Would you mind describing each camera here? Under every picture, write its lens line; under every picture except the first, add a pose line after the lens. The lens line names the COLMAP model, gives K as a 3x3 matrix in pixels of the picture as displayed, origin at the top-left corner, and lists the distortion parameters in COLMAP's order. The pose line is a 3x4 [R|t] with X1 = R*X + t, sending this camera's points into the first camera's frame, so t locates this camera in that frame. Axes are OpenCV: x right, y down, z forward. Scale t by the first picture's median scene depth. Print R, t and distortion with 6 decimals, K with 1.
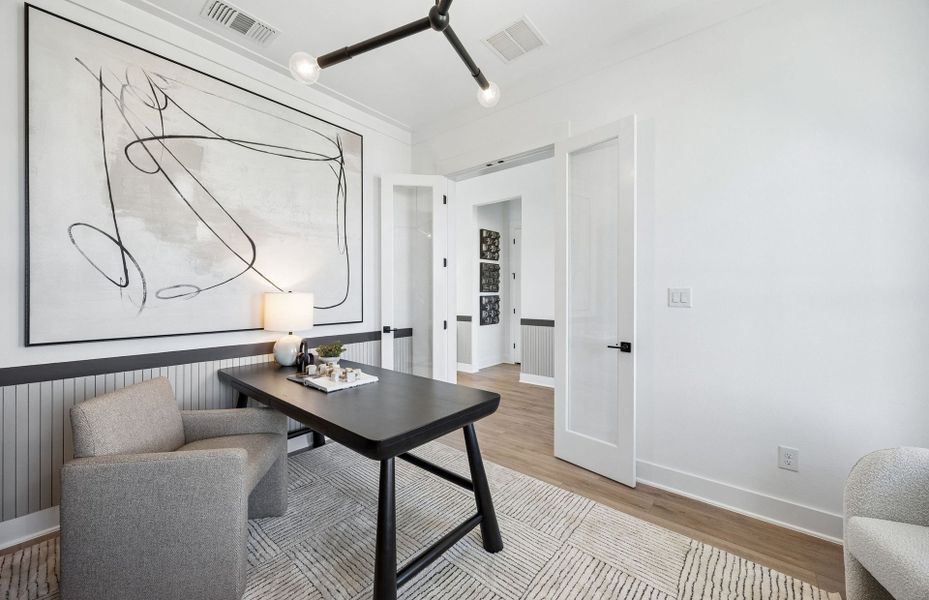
lens RADIAL K [[357.4, 0, 465.6], [0, 357.4, 293.8], [0, 0, 1]] dist [-0.002246, 0.000657]
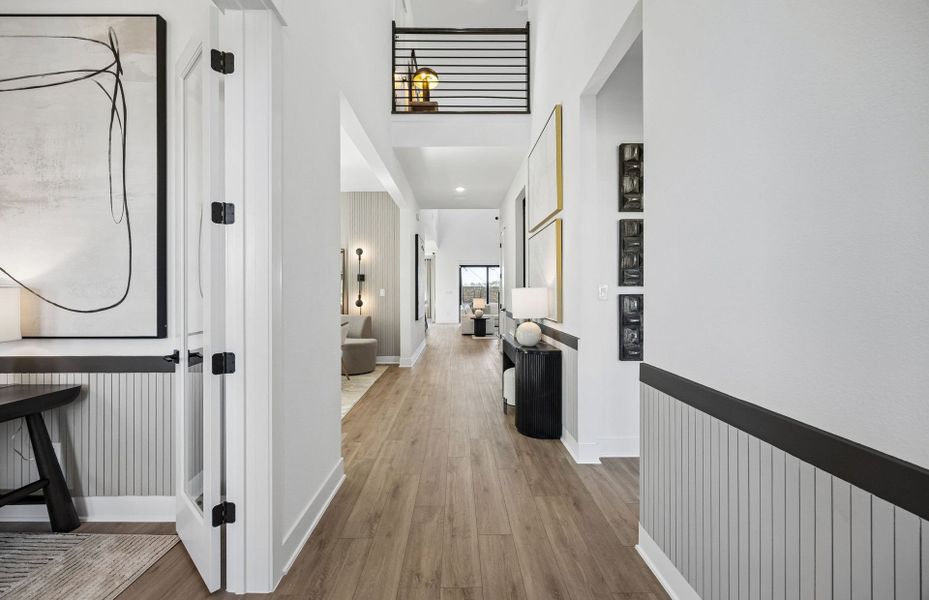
lens RADIAL K [[445.7, 0, 468.0], [0, 445.7, 303.5], [0, 0, 1]] dist [-0.016100, -0.000701]
pose [[0.685612, 0.010032, -0.727898, 0.607166], [0.002317, 0.999870, 0.015963, 0.014291], [0.727963, -0.012631, 0.685500, 0.918001]]
